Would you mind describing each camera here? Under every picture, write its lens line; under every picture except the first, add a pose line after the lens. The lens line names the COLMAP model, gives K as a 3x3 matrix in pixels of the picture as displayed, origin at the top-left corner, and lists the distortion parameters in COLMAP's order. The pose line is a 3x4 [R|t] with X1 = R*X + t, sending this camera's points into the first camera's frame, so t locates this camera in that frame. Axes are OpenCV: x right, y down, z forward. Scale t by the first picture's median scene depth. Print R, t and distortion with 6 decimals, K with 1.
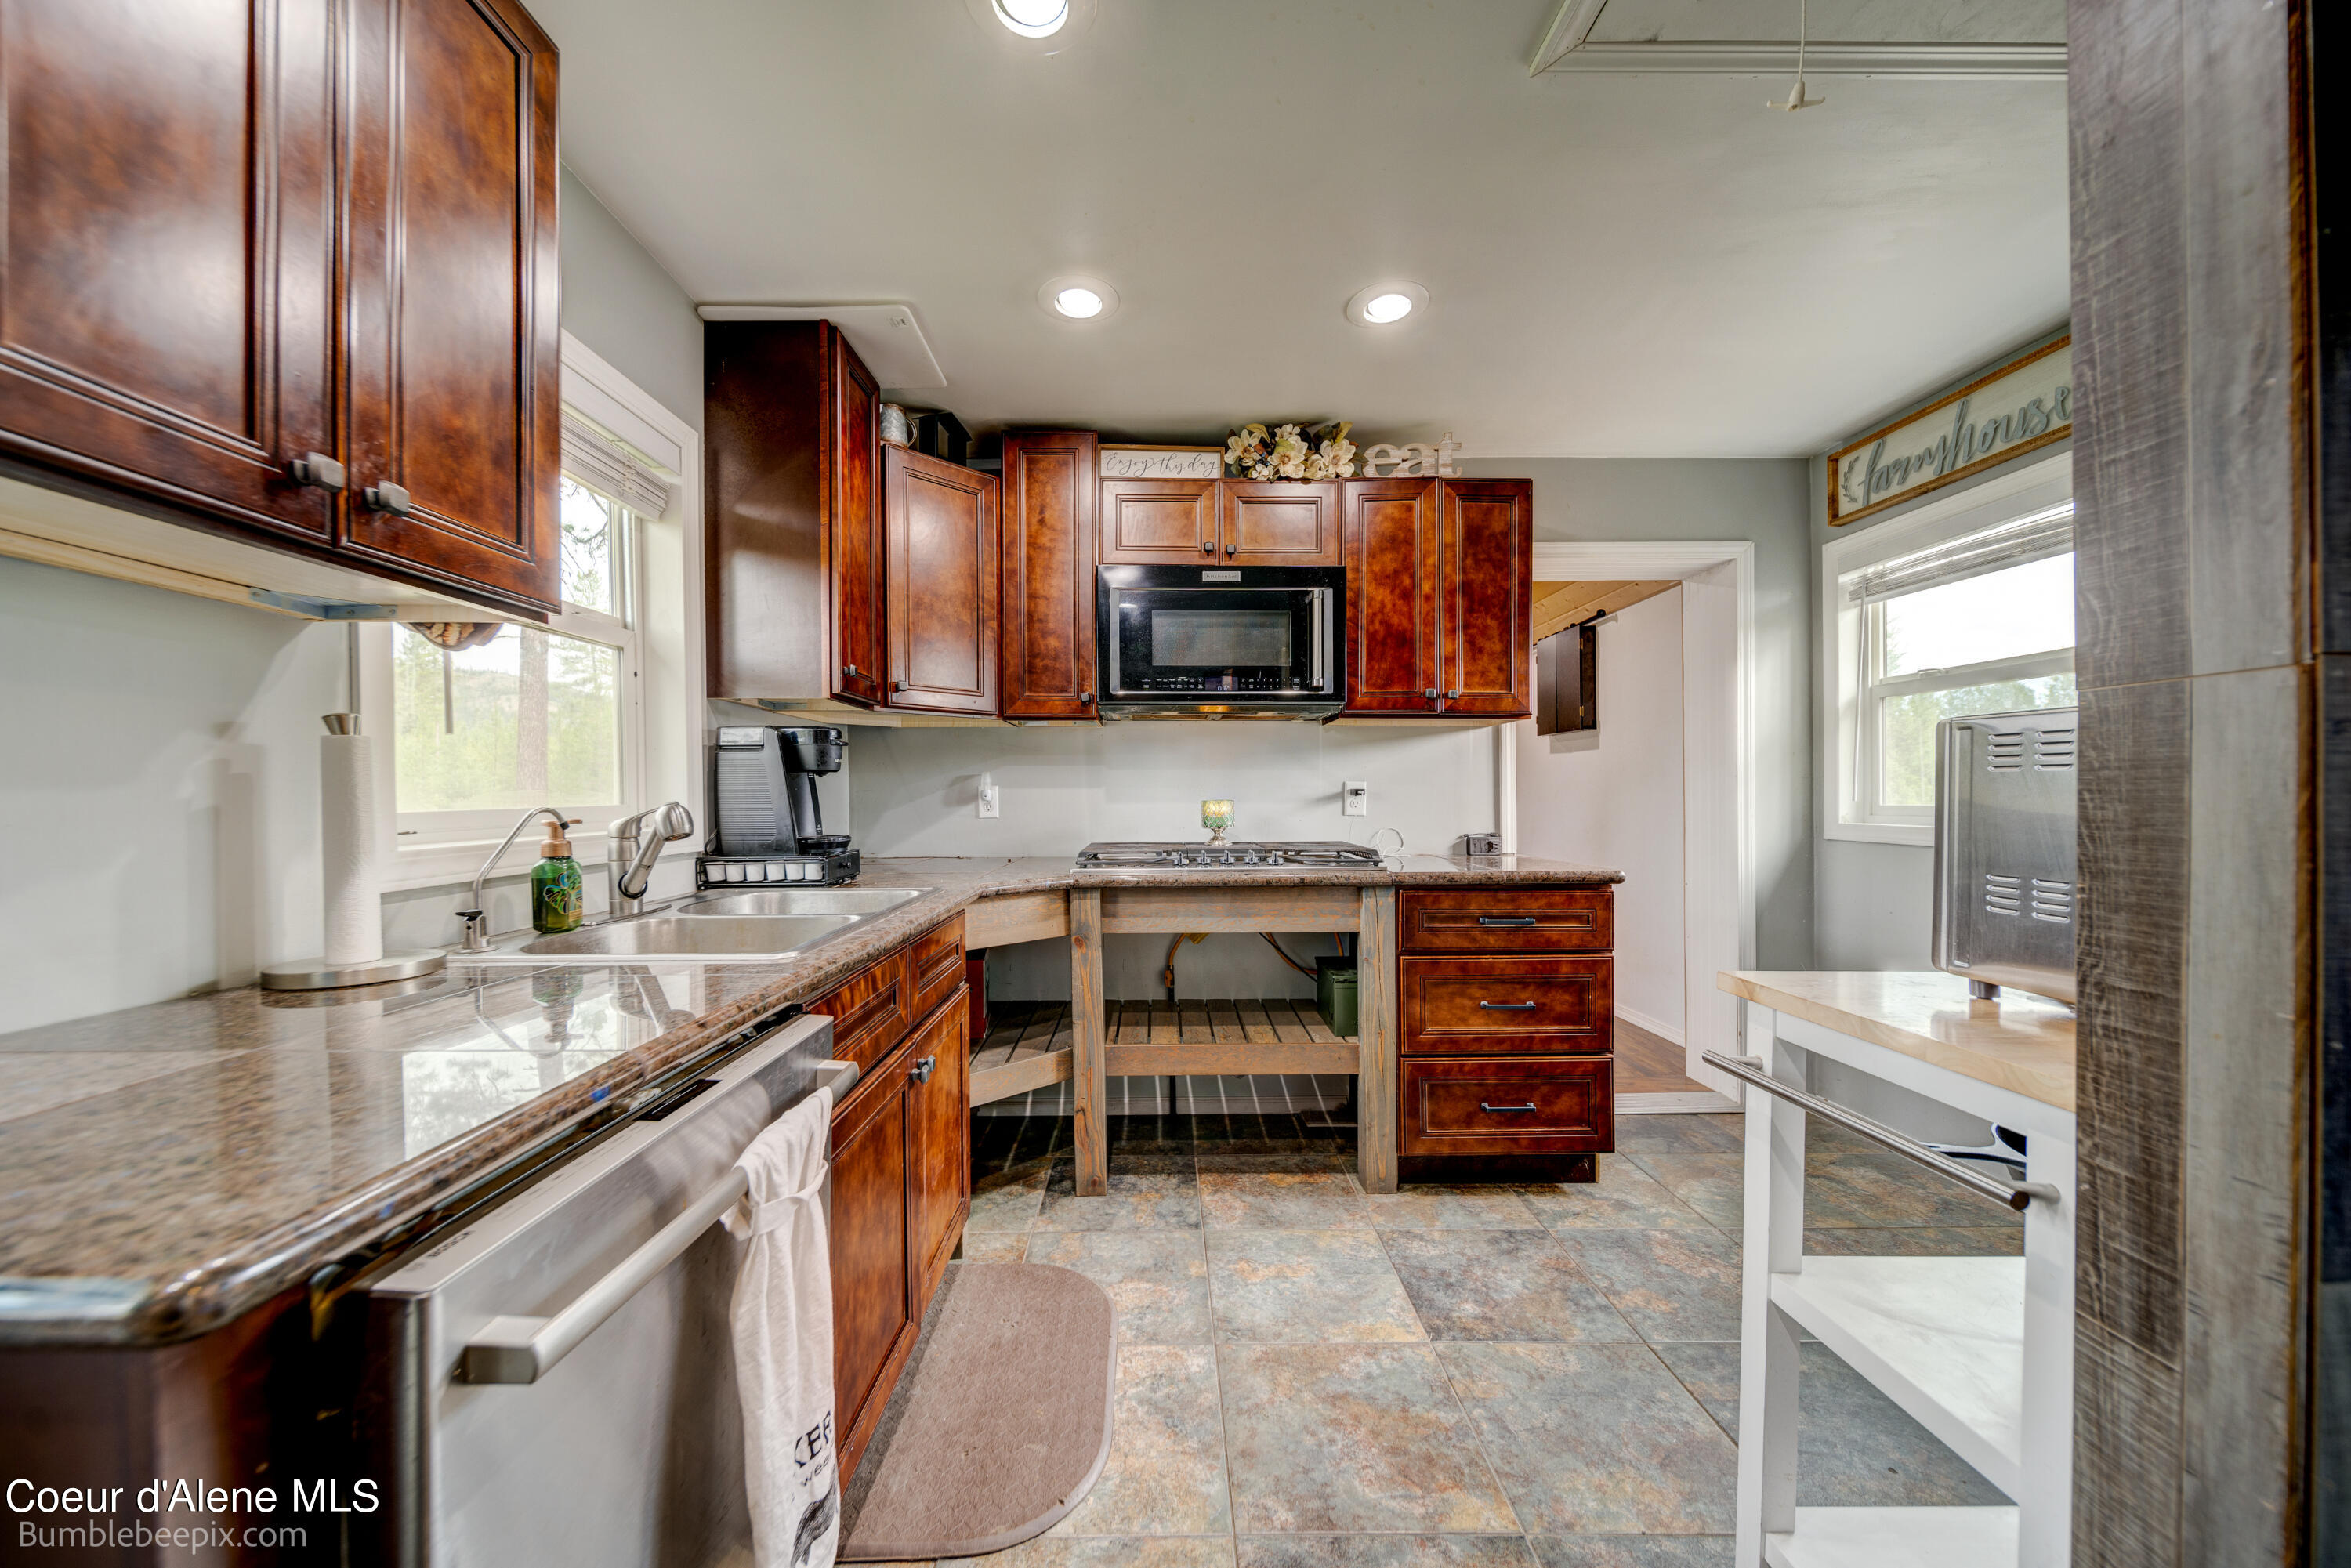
lens RADIAL K [[834.7, 0, 1170.9], [0, 834.7, 790.5], [0, 0, 1]] dist [0.001182, -0.002140]
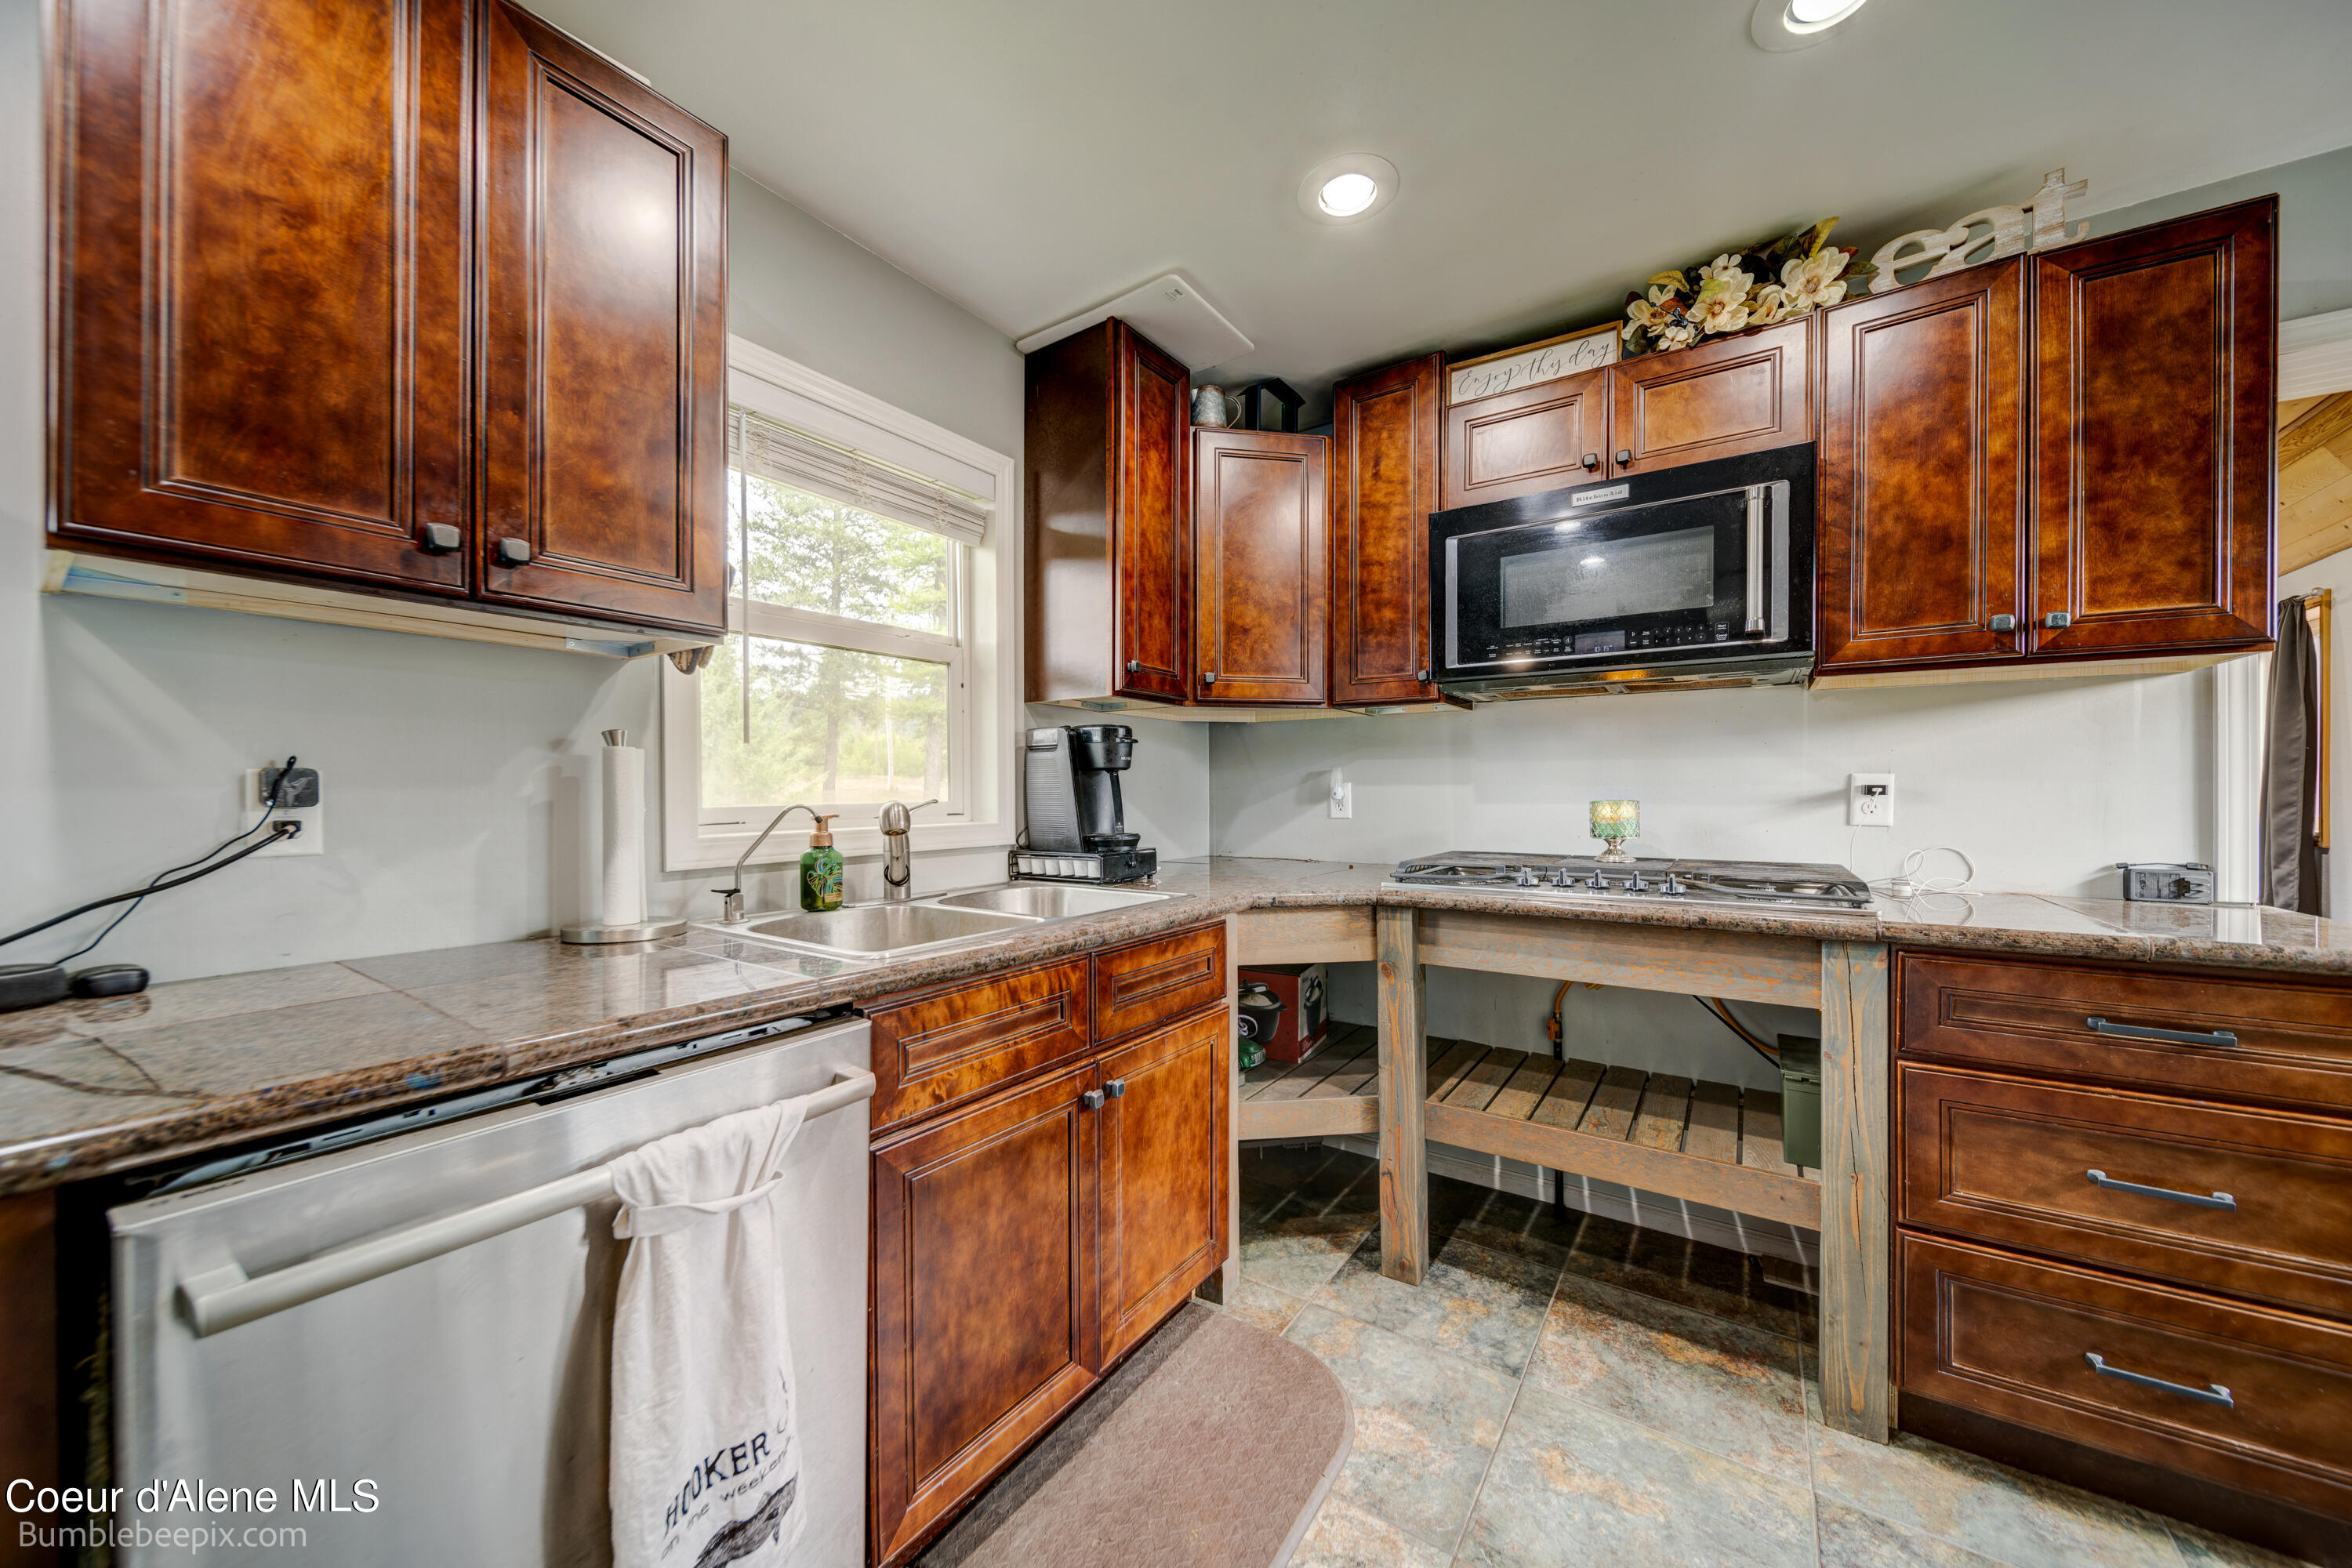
lens RADIAL K [[835.1, 0, 1171.4], [0, 835.1, 790.5], [0, 0, 1]] dist [0.001182, -0.002140]
pose [[0.813742, 0.000865, -0.581225, 0.193167], [0.001756, 0.999991, 0.003945, -0.001168], [0.581223, -0.004231, 0.813733, 0.194651]]
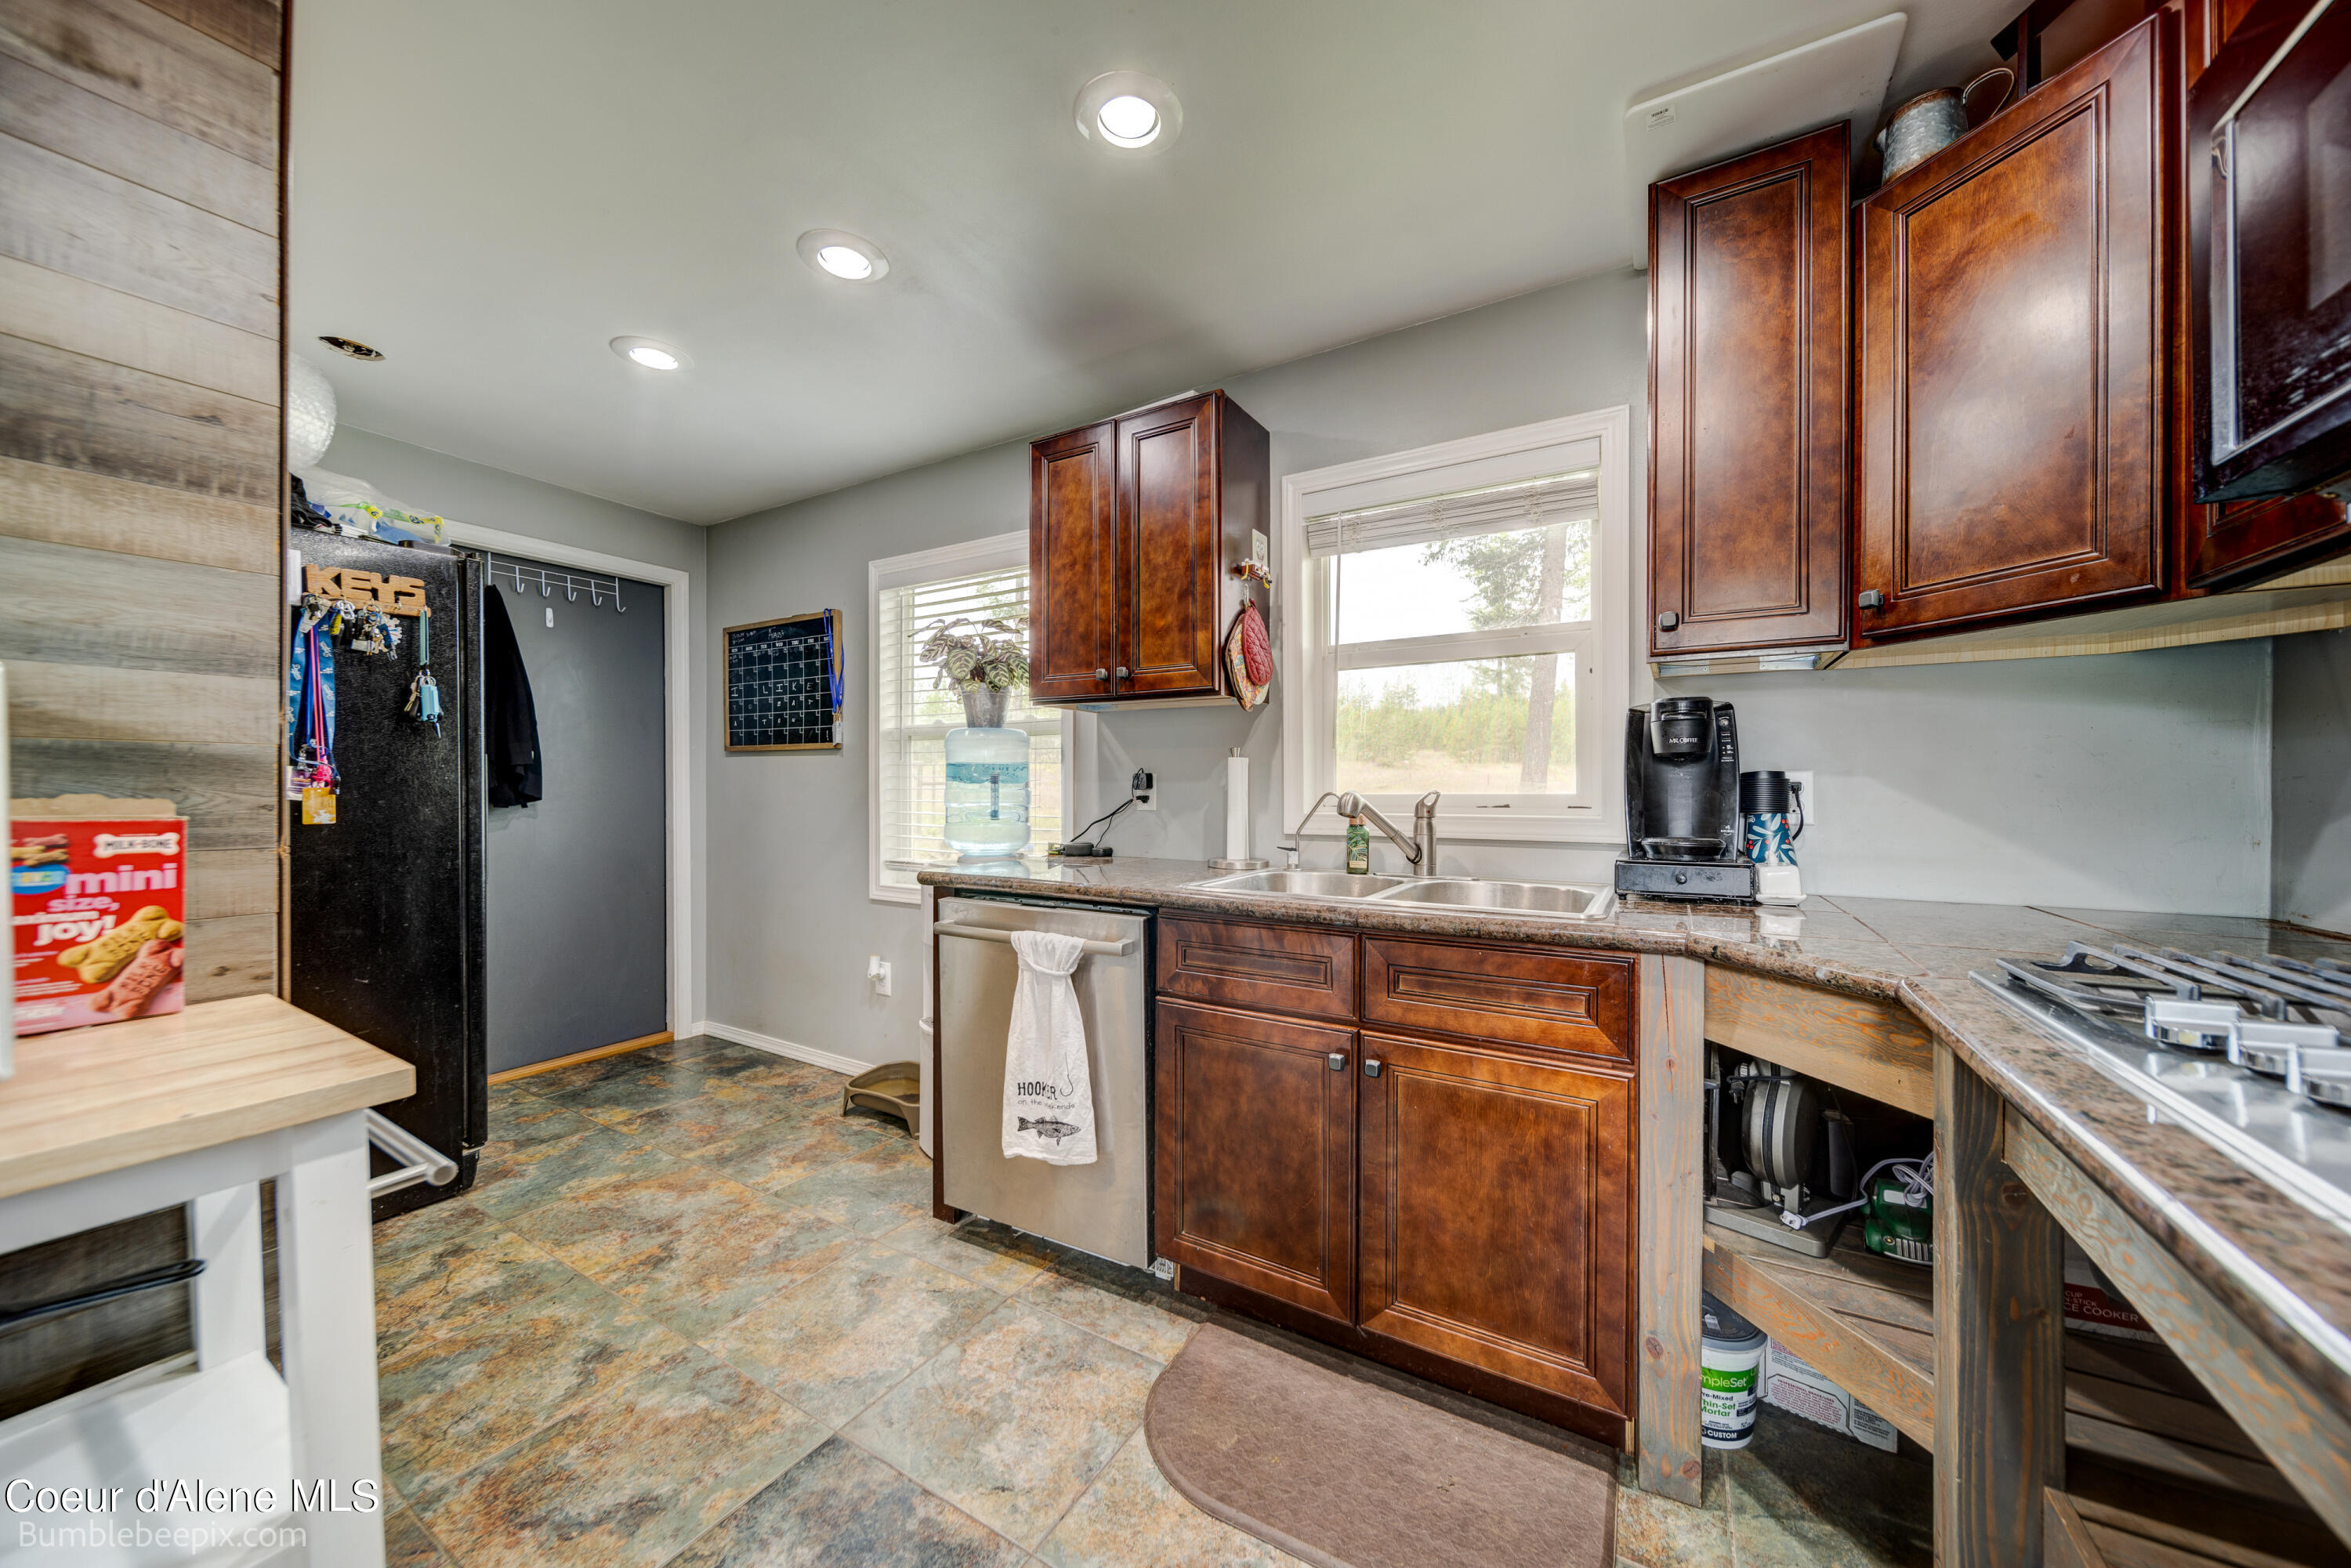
lens RADIAL K [[834.7, 0, 1170.9], [0, 834.7, 790.5], [0, 0, 1]] dist [0.001182, -0.002140]
pose [[-0.519695, 0.002950, -0.854347, 0.444054], [0.001197, 0.999996, 0.002725, 0.007830], [0.854351, 0.000393, -0.519696, 0.912030]]
